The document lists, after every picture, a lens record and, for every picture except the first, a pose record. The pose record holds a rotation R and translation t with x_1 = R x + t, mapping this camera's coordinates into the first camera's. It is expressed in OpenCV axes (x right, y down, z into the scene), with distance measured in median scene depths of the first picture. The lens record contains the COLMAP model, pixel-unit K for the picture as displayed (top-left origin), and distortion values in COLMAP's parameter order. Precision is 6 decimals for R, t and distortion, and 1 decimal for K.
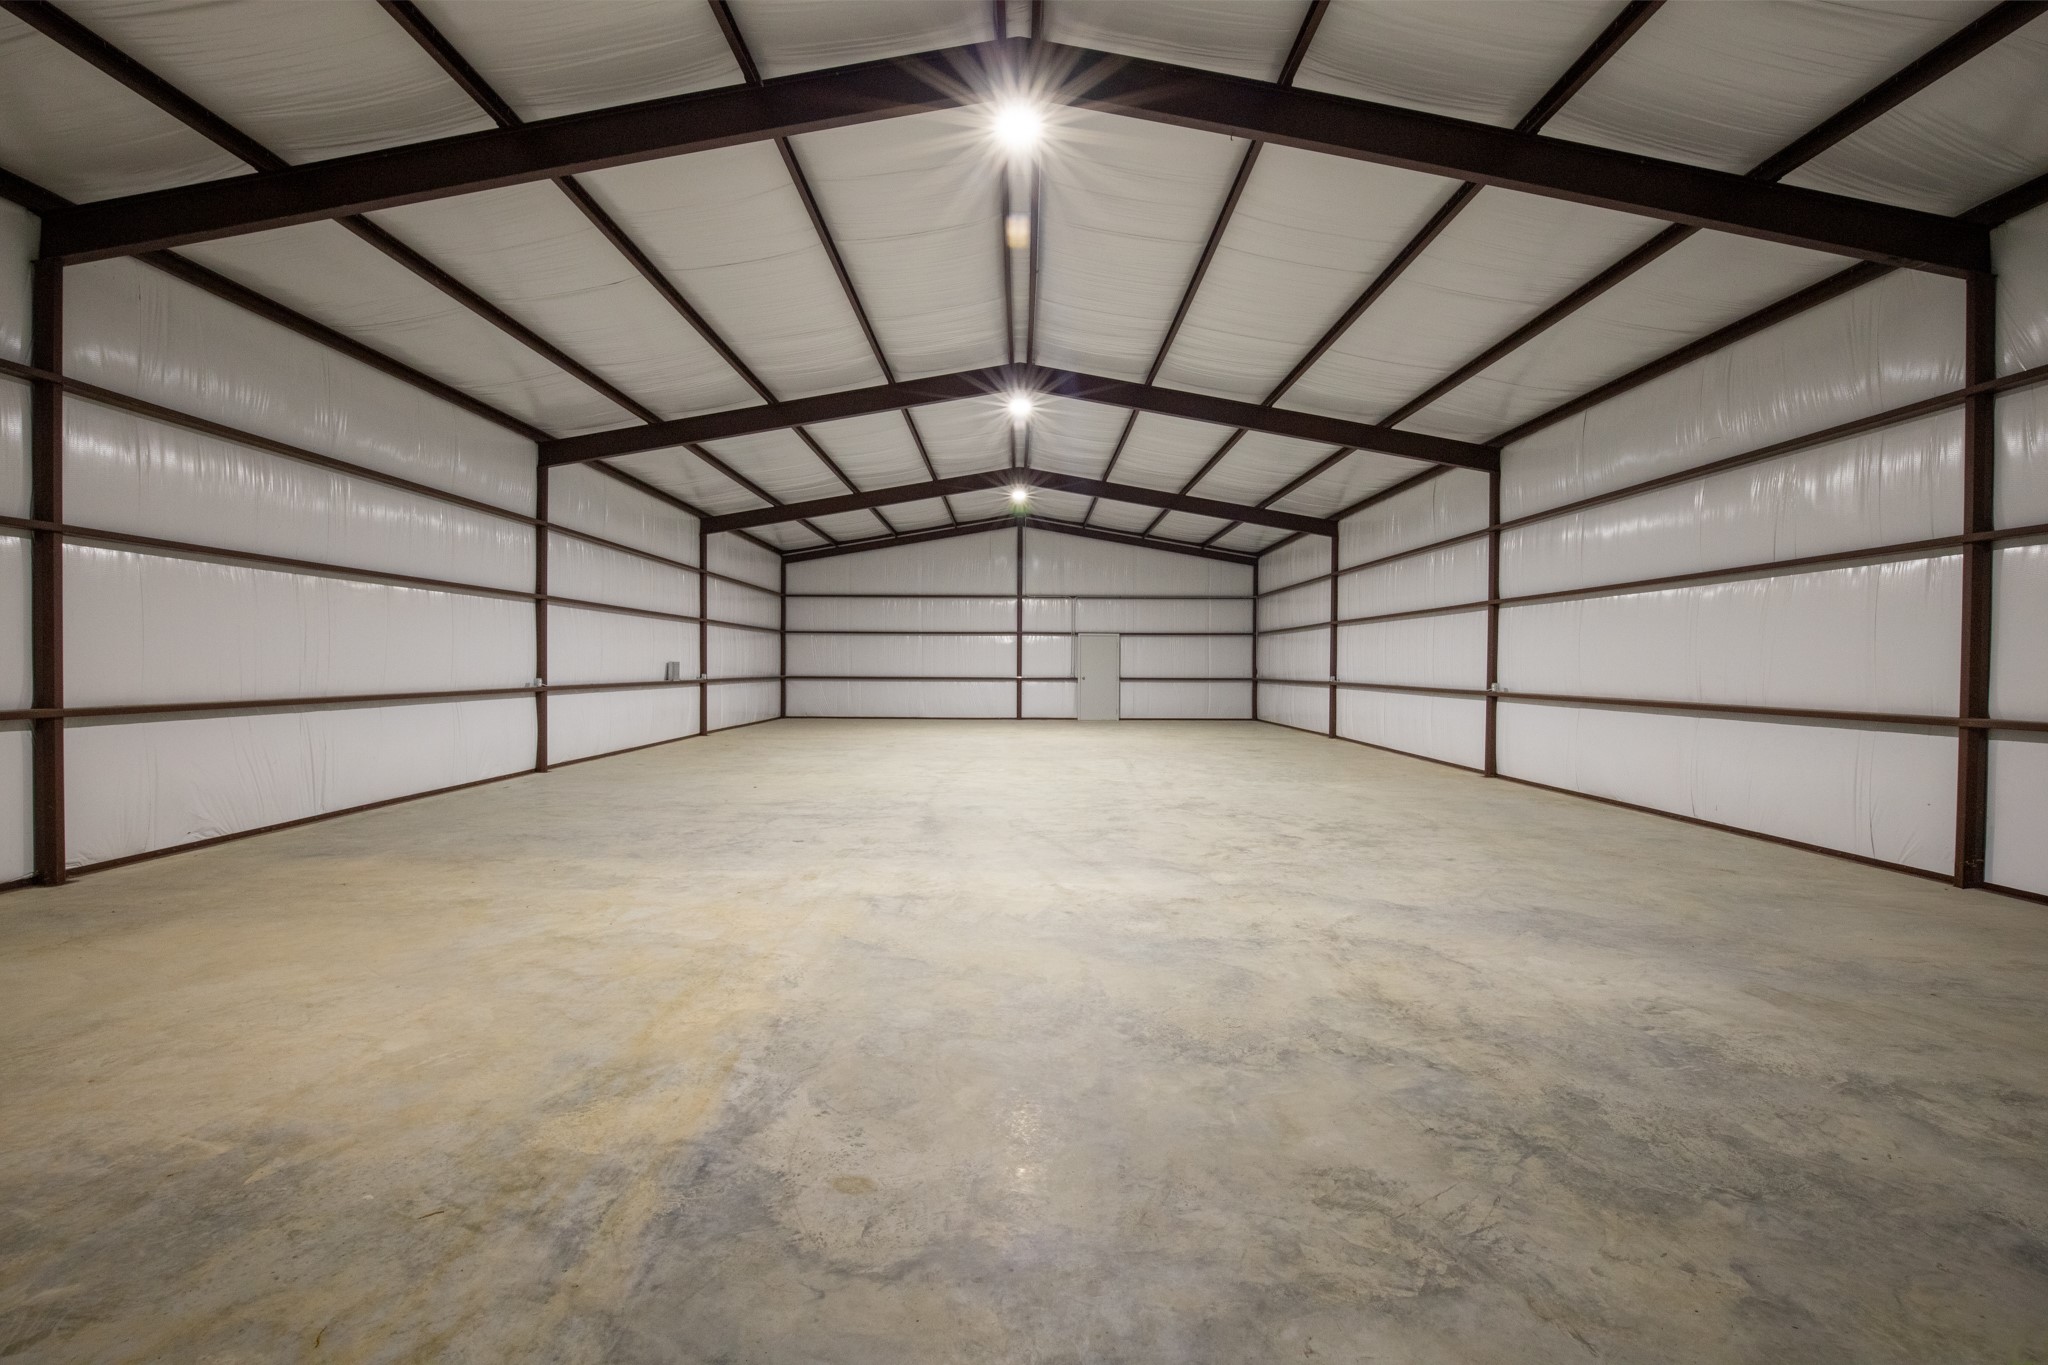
lens RADIAL K [[946.0, 0, 1020.0], [0, 946.0, 685.9], [0, 0, 1]] dist [-0.046192, -0.000691]
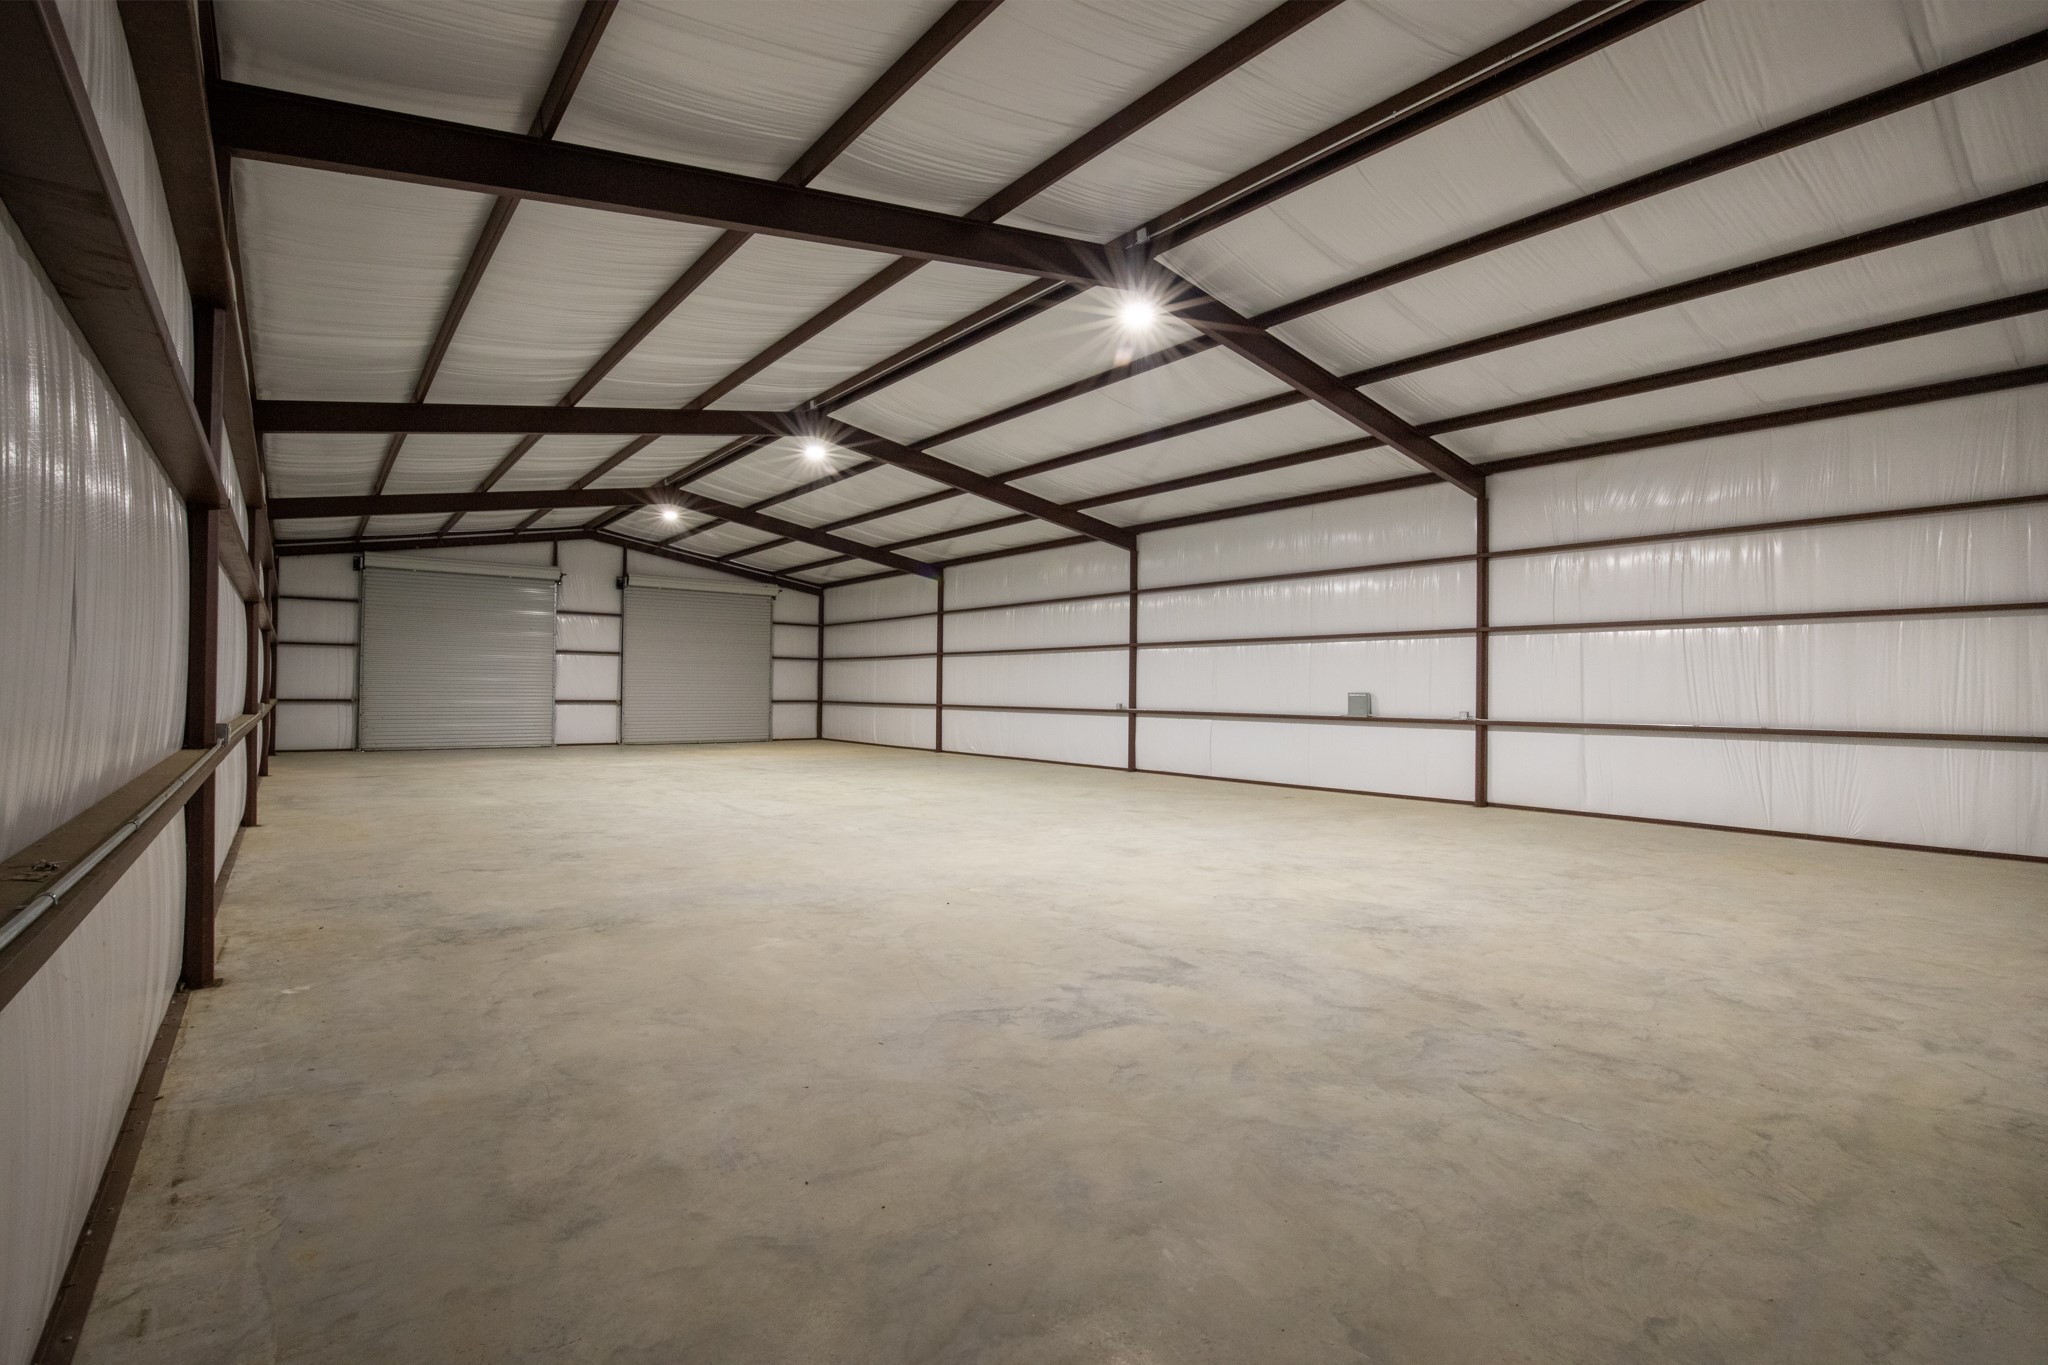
lens RADIAL K [[946.0, 0, 1042.5], [0, 946.0, 692.4], [0, 0, 1]] dist [-0.046192, -0.000691]
pose [[0.775667, 0.003209, 0.631134, -0.383408], [0.007049, 0.999881, -0.013748, -0.001277], [-0.631103, 0.015113, 0.775552, 0.003148]]
